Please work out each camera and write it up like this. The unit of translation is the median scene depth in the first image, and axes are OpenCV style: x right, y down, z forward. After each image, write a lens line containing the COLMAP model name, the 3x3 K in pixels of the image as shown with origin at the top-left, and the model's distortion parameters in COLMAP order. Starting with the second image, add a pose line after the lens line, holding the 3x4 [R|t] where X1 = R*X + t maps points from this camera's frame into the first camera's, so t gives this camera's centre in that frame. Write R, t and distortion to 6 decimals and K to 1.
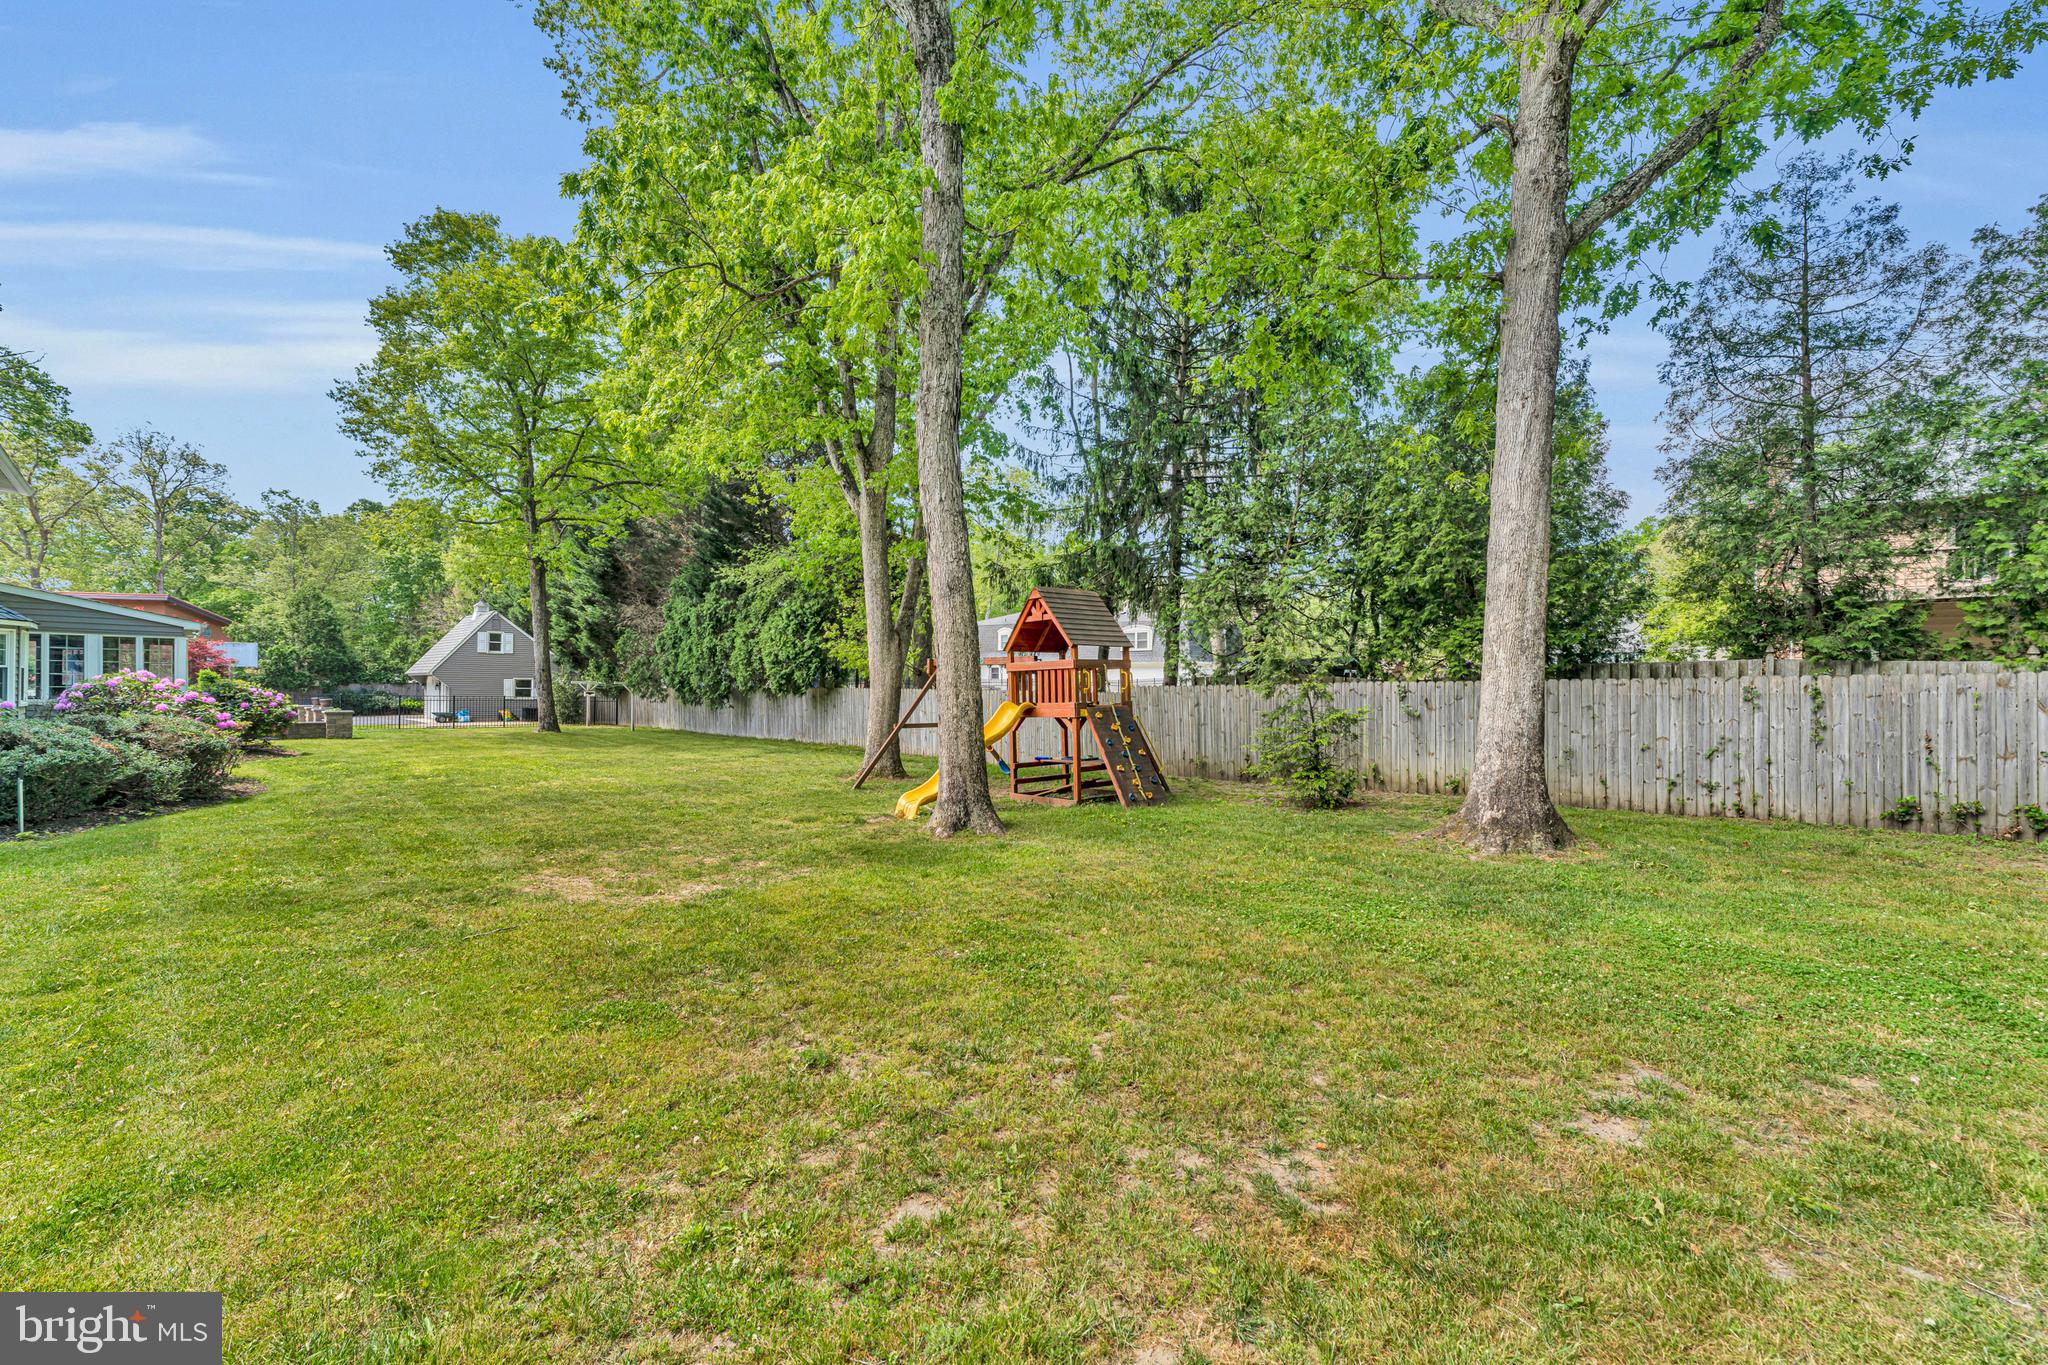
lens RADIAL K [[820.7, 0, 1022.3], [0, 820.7, 675.6], [0, 0, 1]] dist [0.000432, 0.000073]
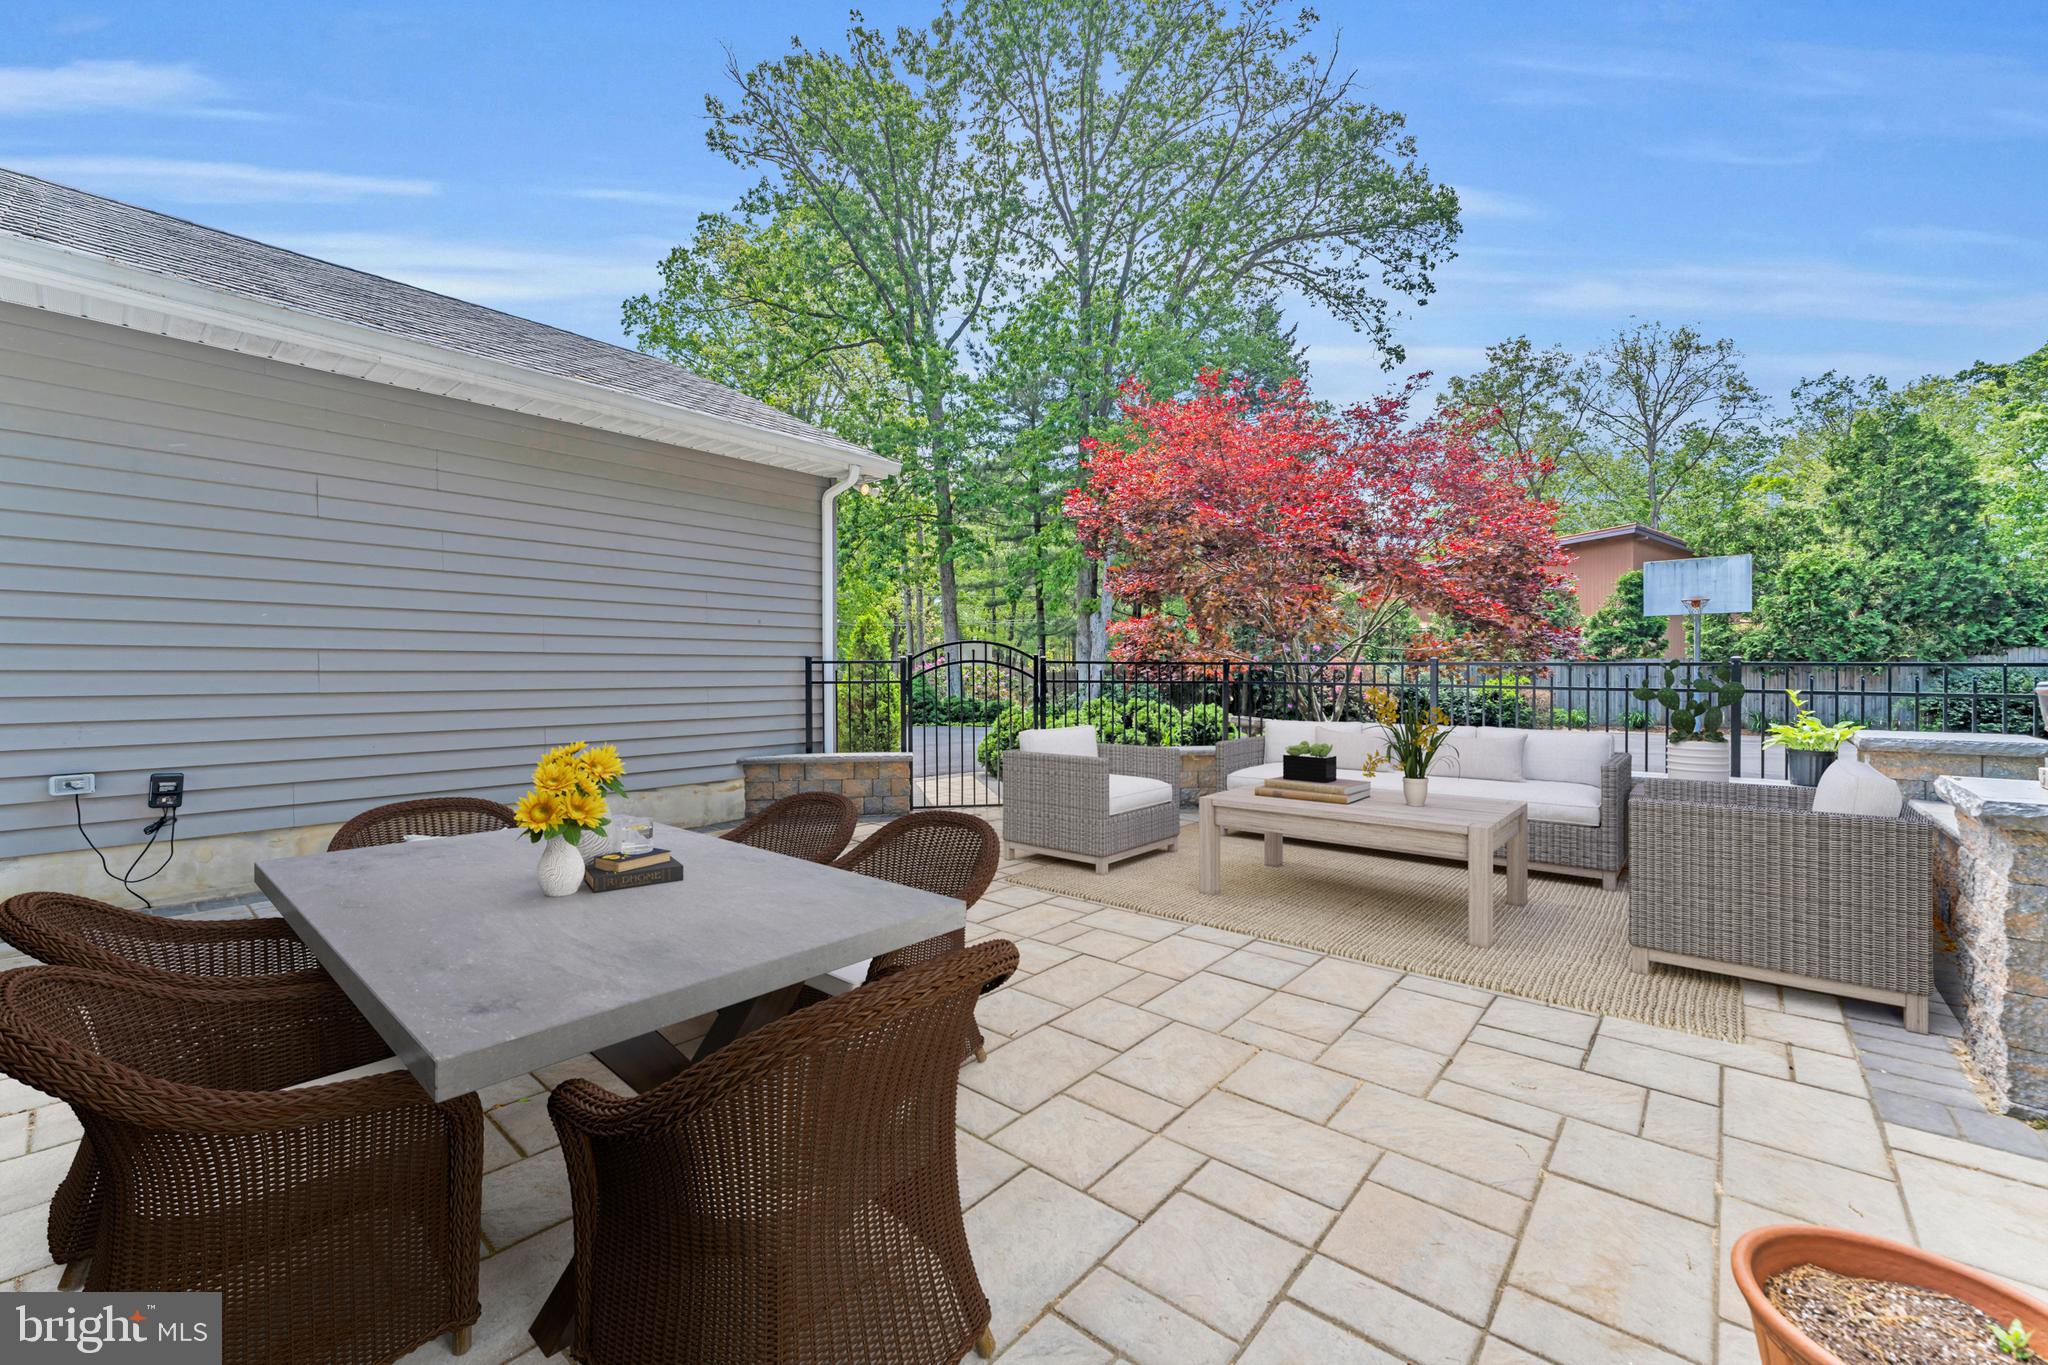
lens RADIAL K [[820.7, 0, 1022.3], [0, 820.7, 675.6], [0, 0, 1]] dist [0.000432, 0.000073]
pose [[0.063989, 0.007780, -0.997920, -0.513650], [0.005316, 0.999953, 0.008137, 0.015355], [0.997936, -0.005825, 0.063945, 0.574484]]
